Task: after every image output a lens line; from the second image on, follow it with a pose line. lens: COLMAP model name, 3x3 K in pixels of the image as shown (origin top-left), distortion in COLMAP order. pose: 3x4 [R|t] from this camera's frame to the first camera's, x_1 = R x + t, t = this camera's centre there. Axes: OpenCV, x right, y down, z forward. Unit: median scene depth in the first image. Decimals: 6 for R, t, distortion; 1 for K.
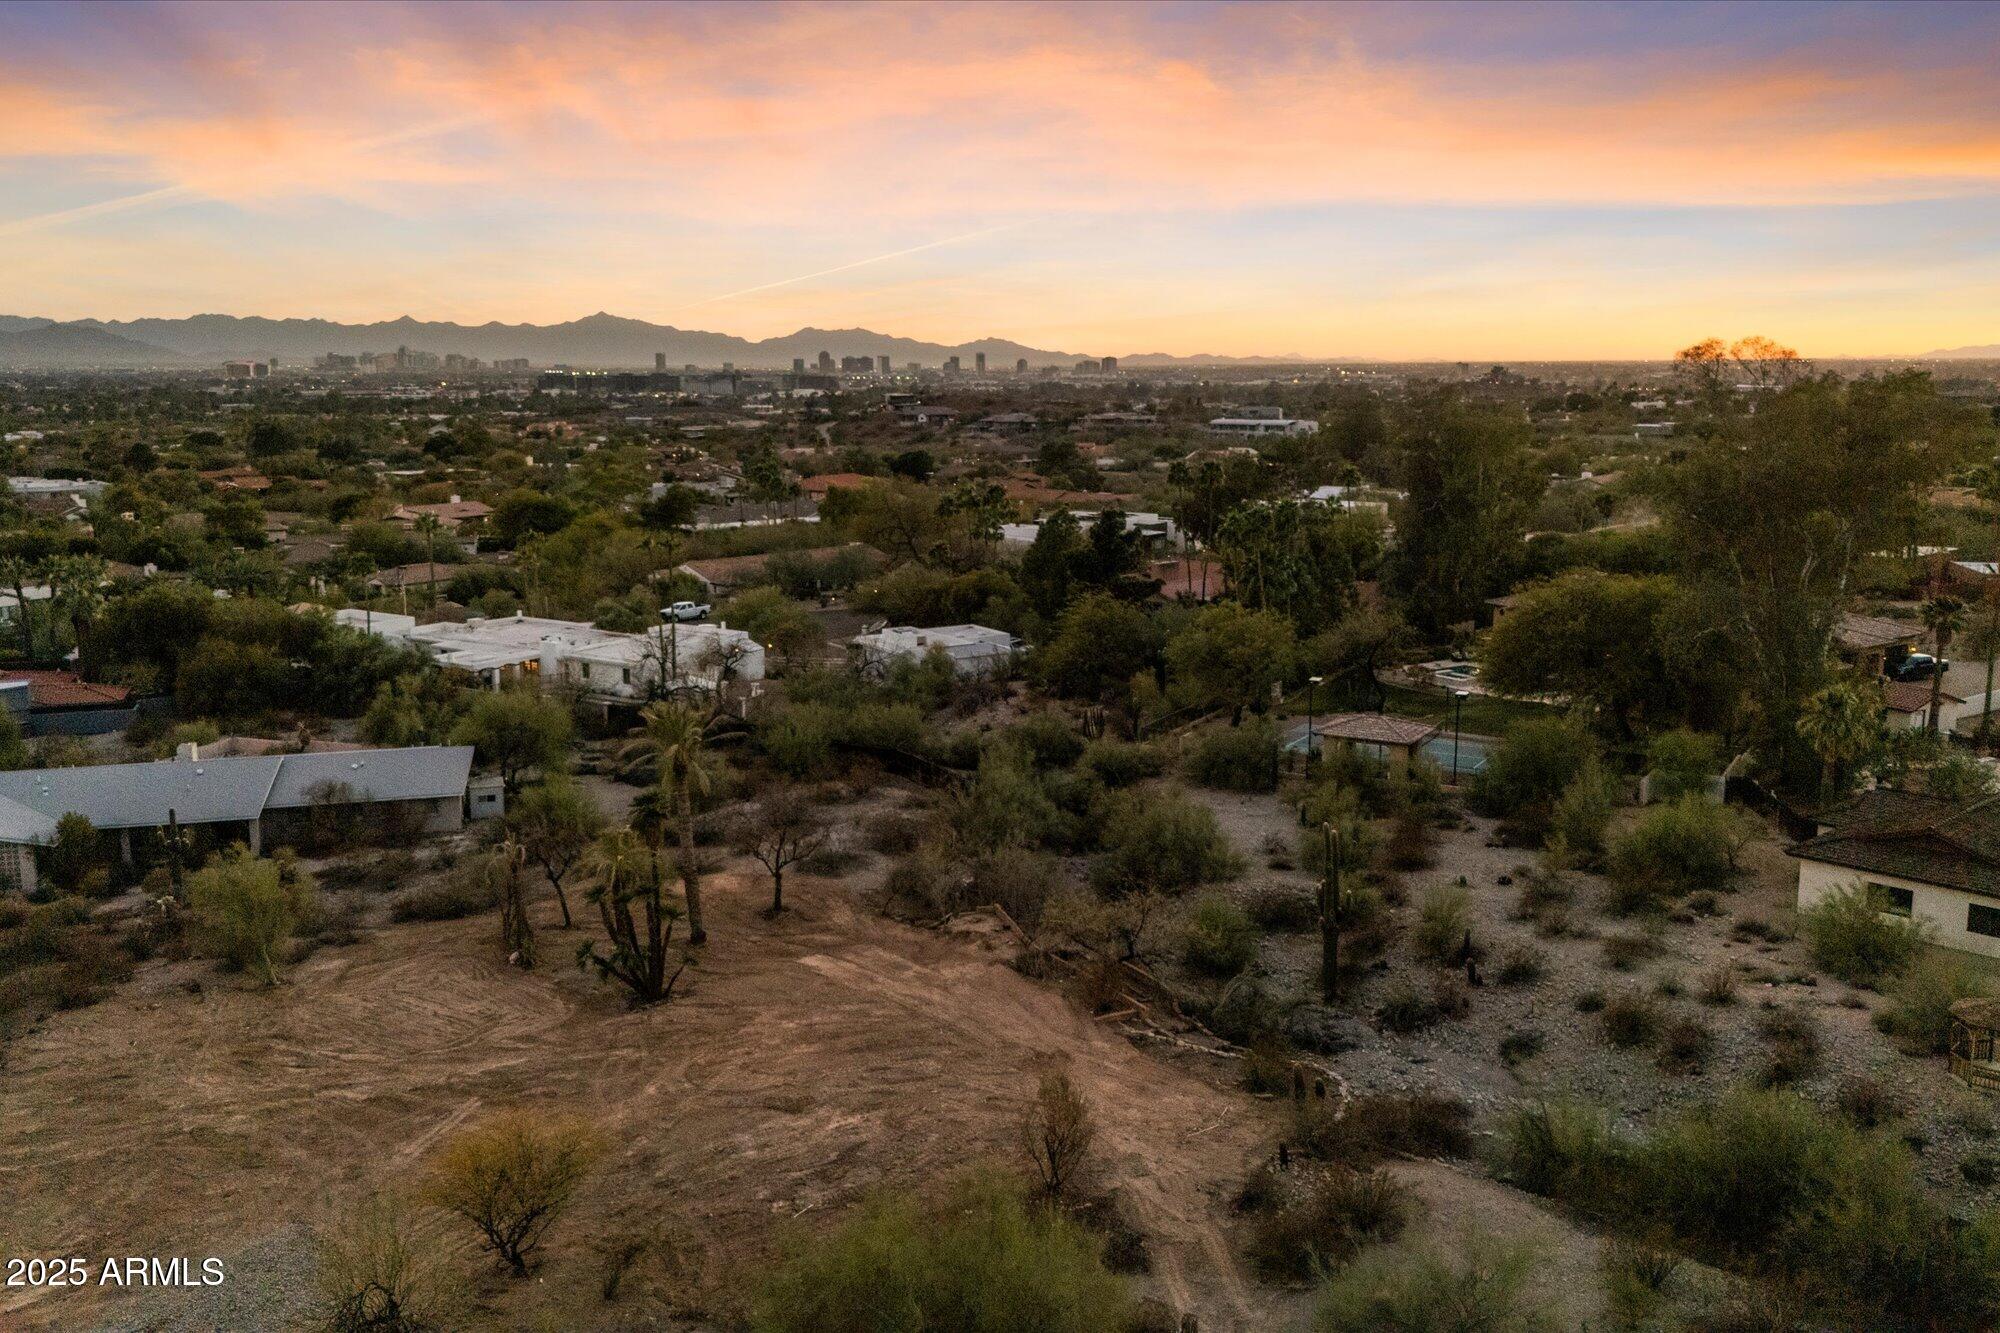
lens RADIAL K [[1738.8, 0, 1013.1], [0, 1738.8, 671.8], [0, 0, 1]] dist [0.084382, -0.105422]
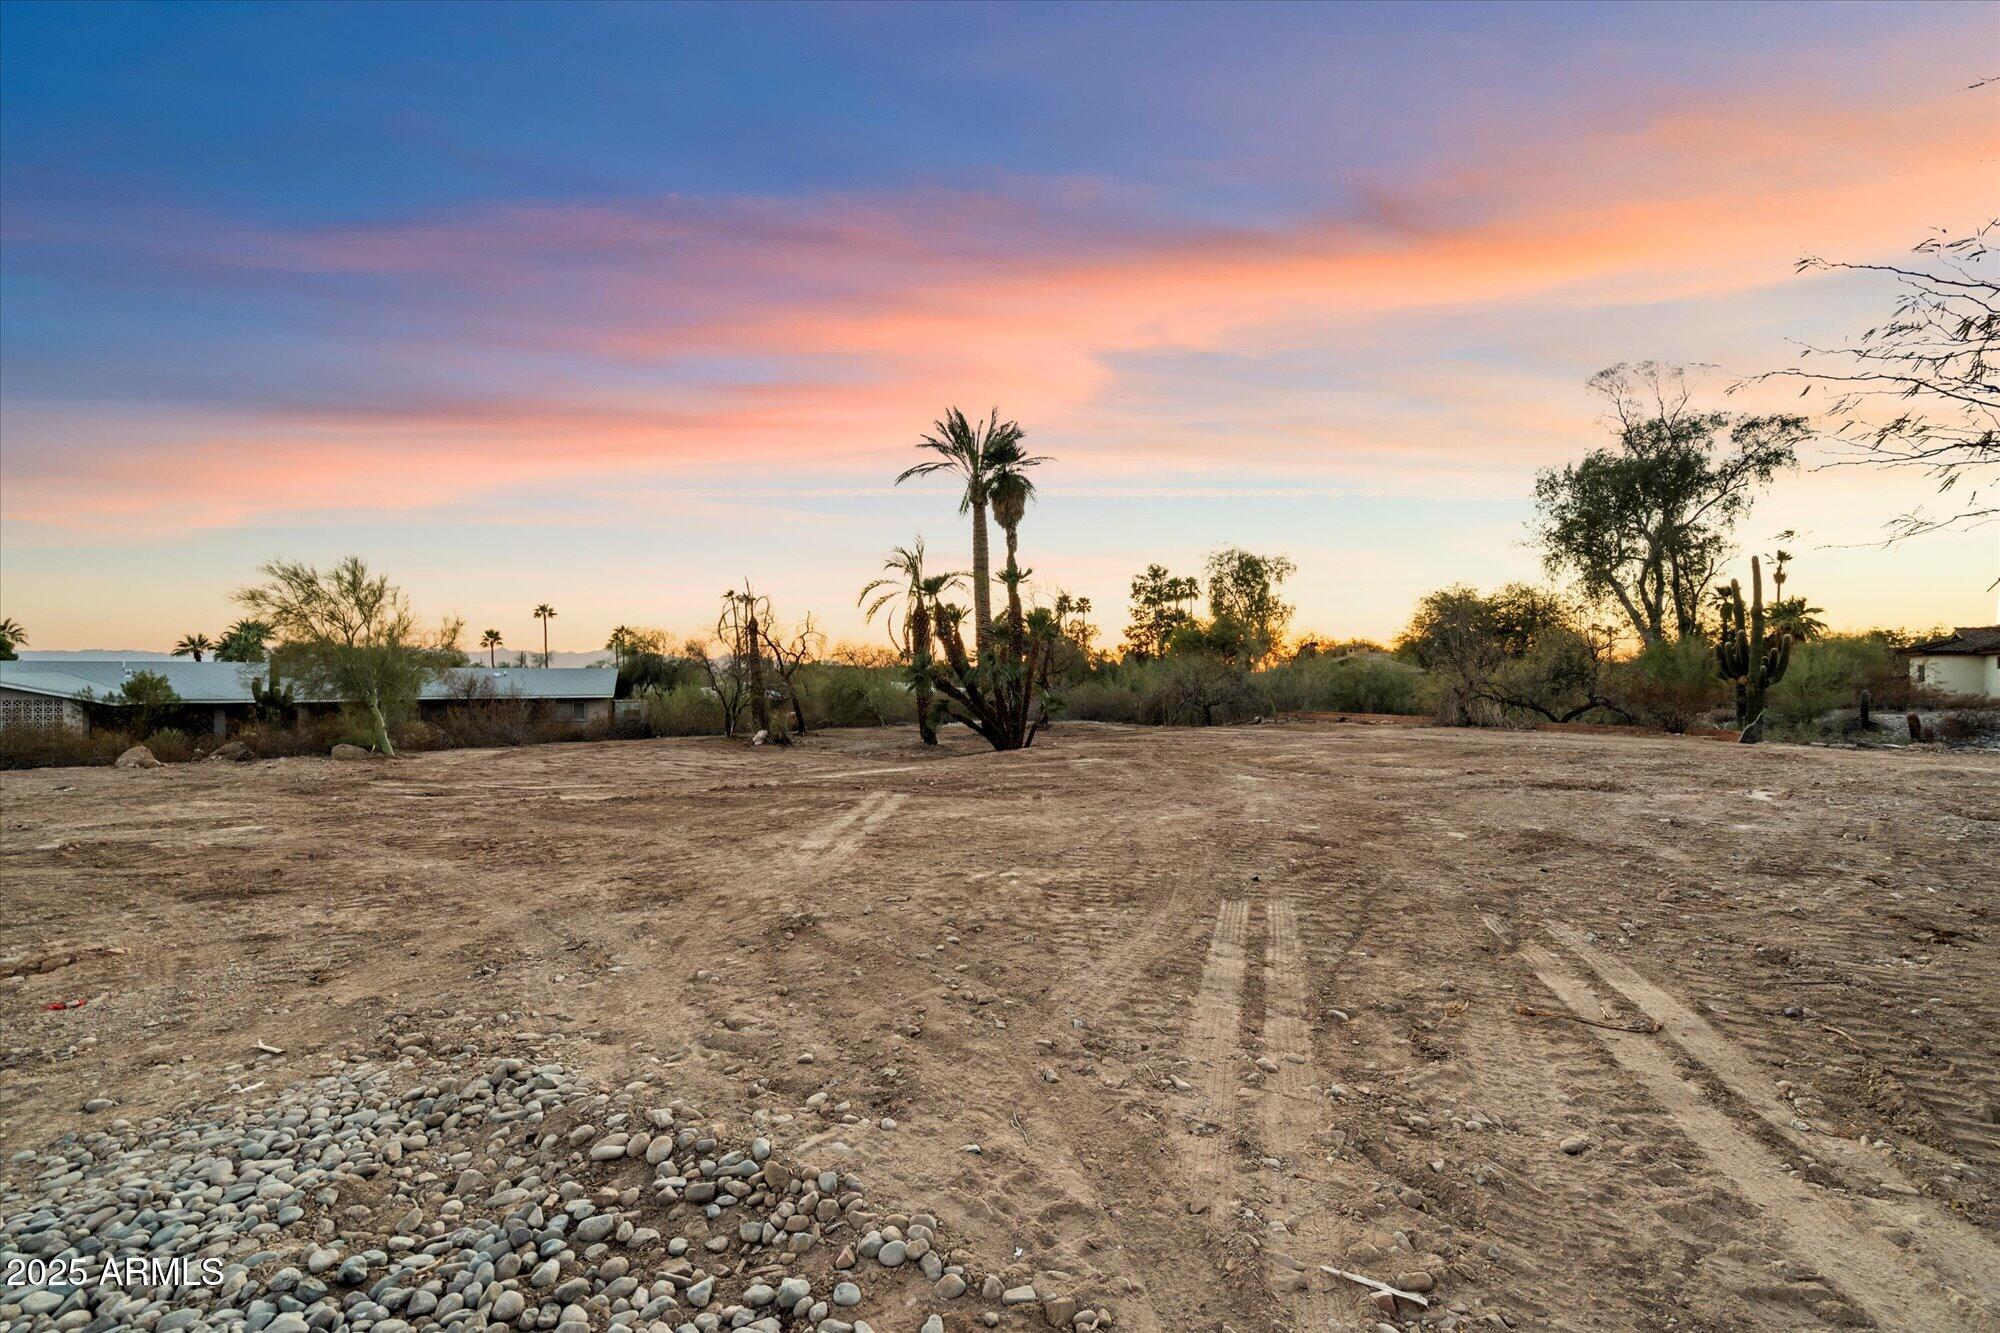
lens RADIAL K [[902.6, 0, 998.5], [0, 902.6, 675.6], [0, 0, 1]] dist [-0.001134, 0.000904]
pose [[0.984223, 0.001242, 0.176927, -0.129906], [0.028937, 0.985382, -0.167885, 0.103315], [-0.174549, 0.170356, 0.969800, 0.319198]]
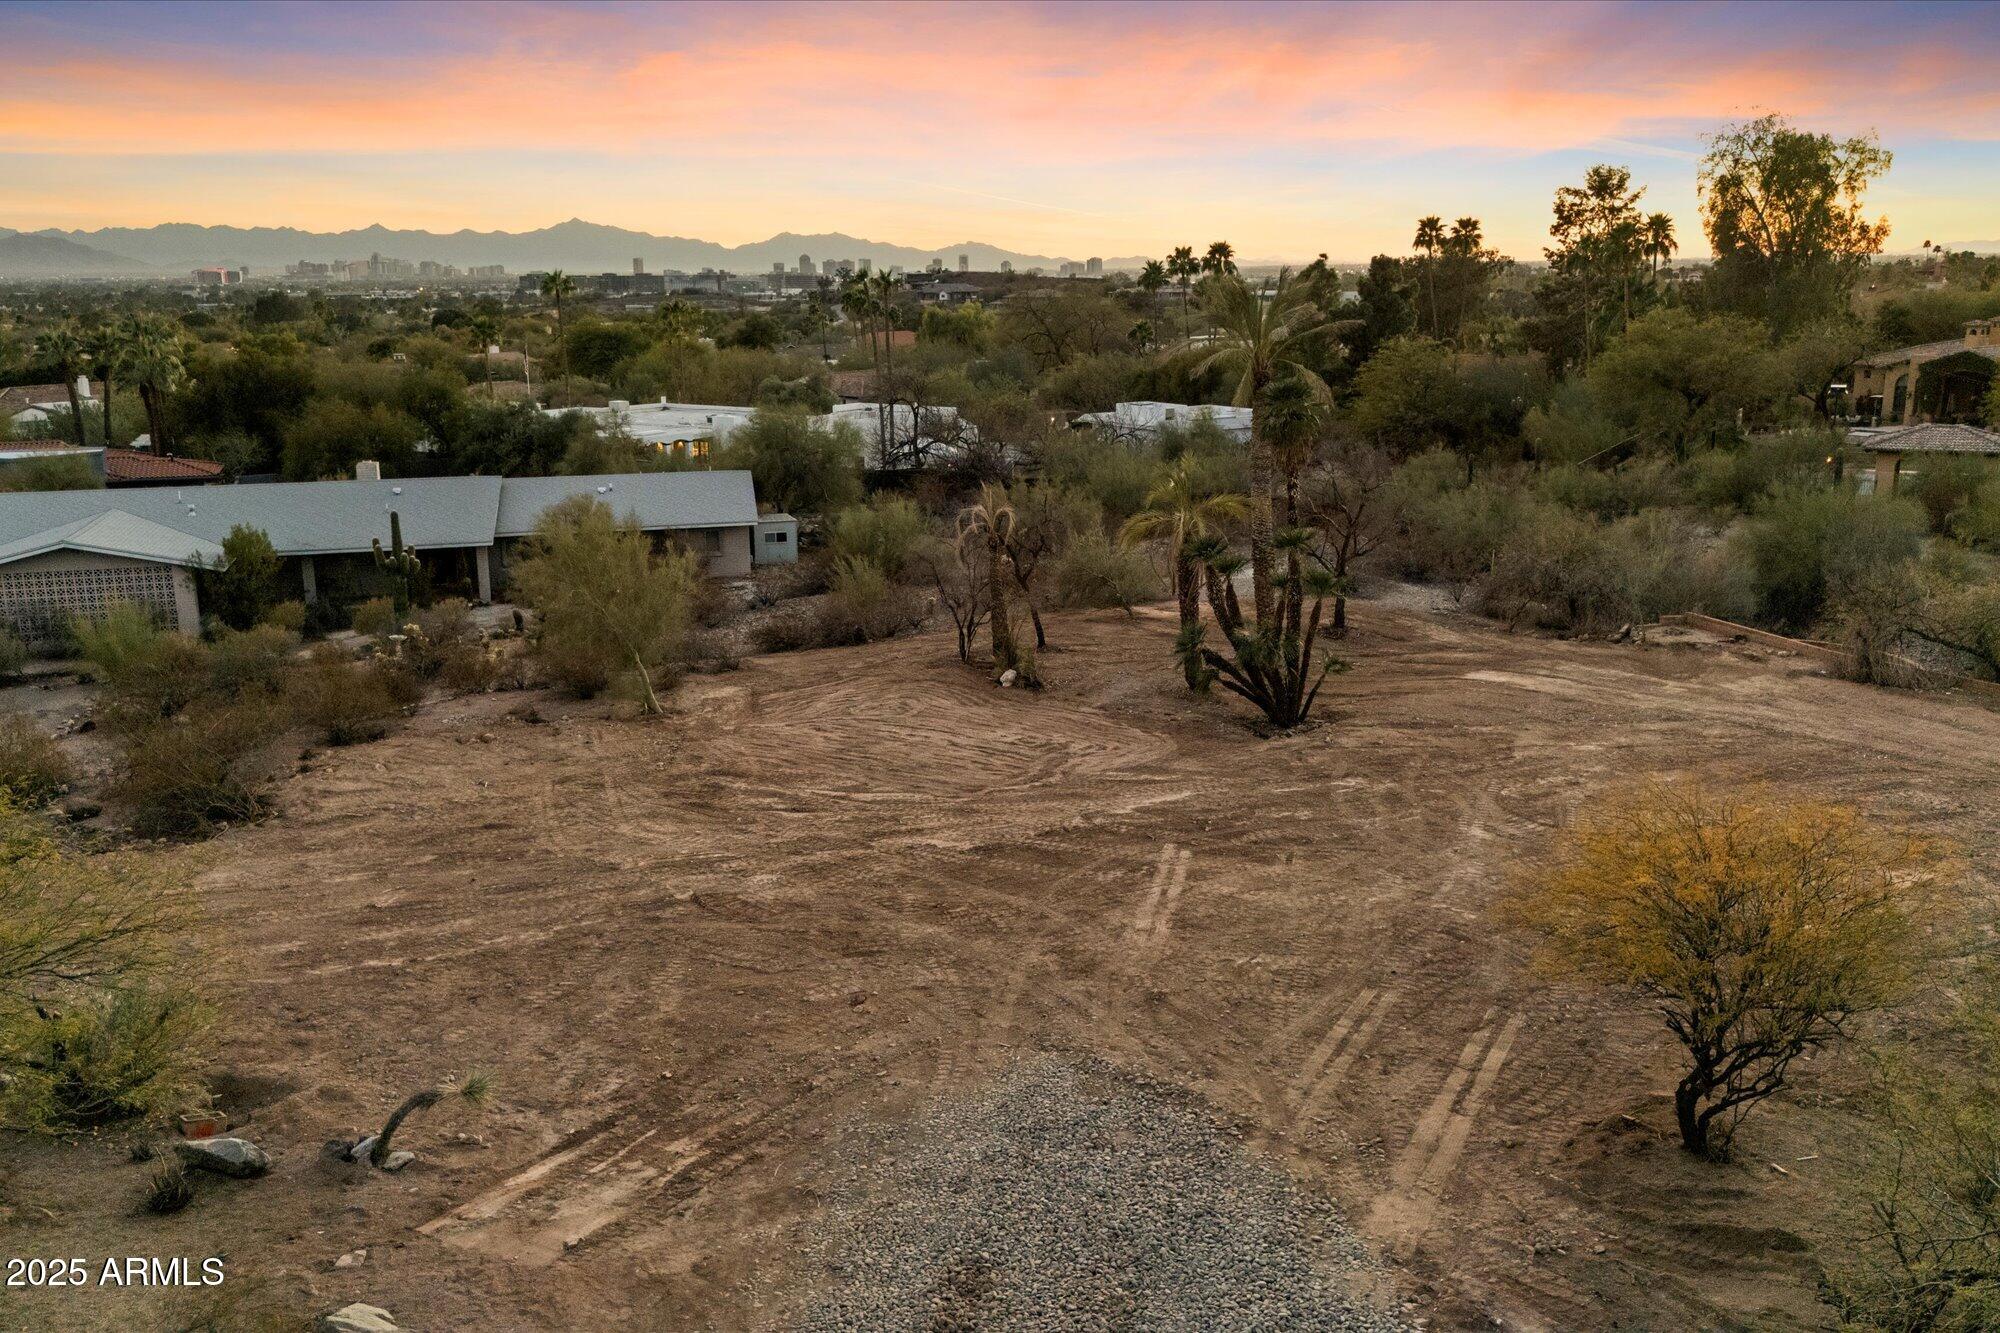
lens RADIAL K [[1738.8, 0, 1010.7], [0, 1738.8, 660.2], [0, 0, 1]] dist [0.084382, -0.105422]
pose [[0.999892, -0.011970, 0.008572, -0.147496], [0.011571, 0.998909, 0.045253, 0.065237], [-0.009104, -0.045149, 0.998939, 0.187775]]
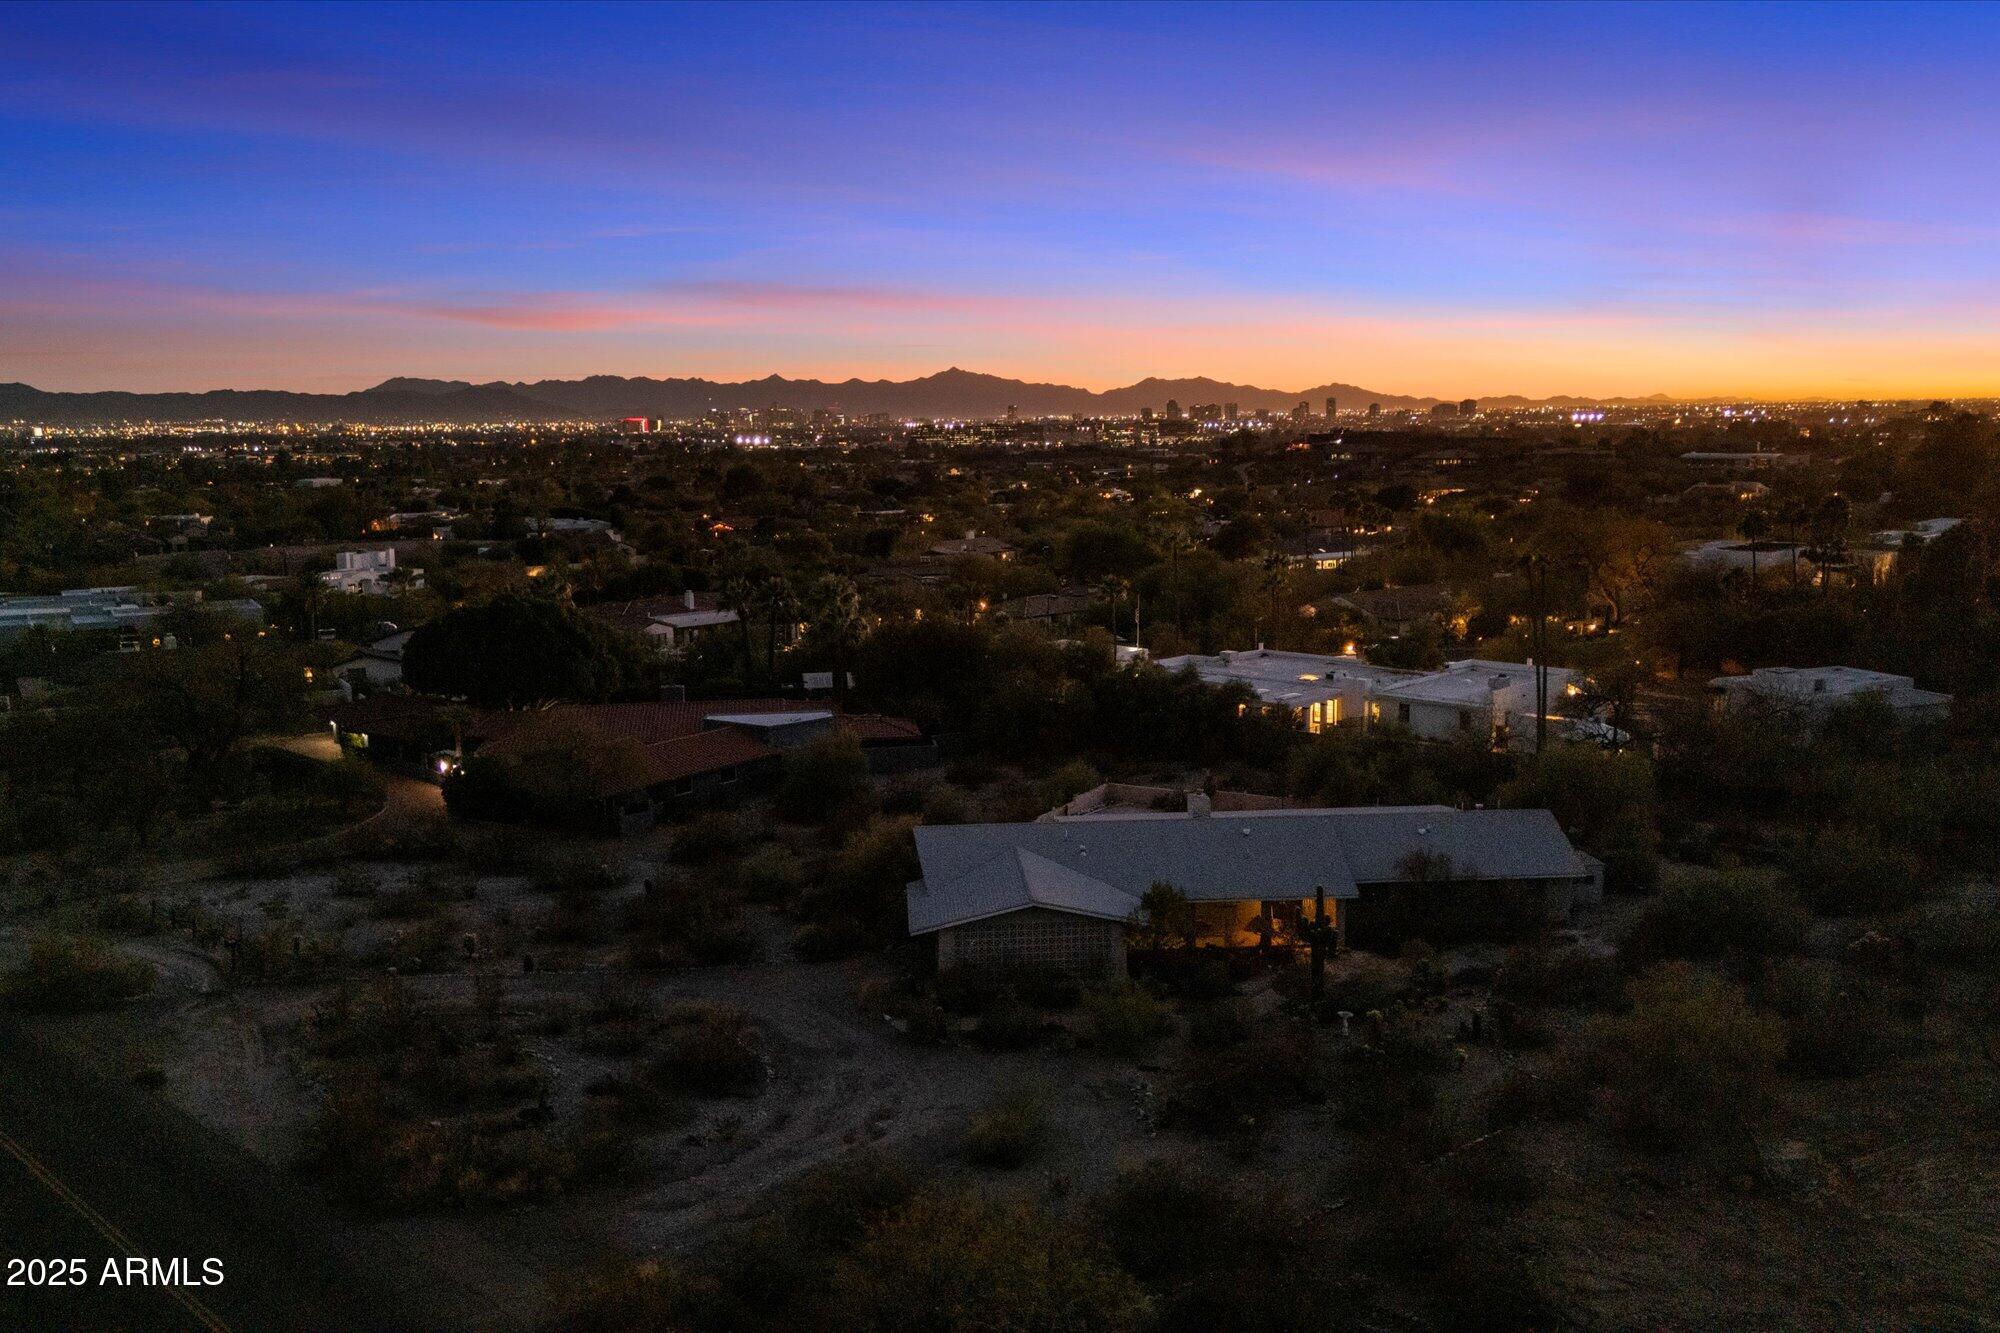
lens RADIAL K [[1738.8, 0, 1011.2], [0, 1738.8, 686.8], [0, 0, 1]] dist [0.084382, -0.105422]
pose [[0.981714, 0.017274, -0.189578, -0.283975], [-0.020905, 0.999634, -0.017172, 0.005230], [0.189212, 0.020821, 0.981715, 0.149122]]
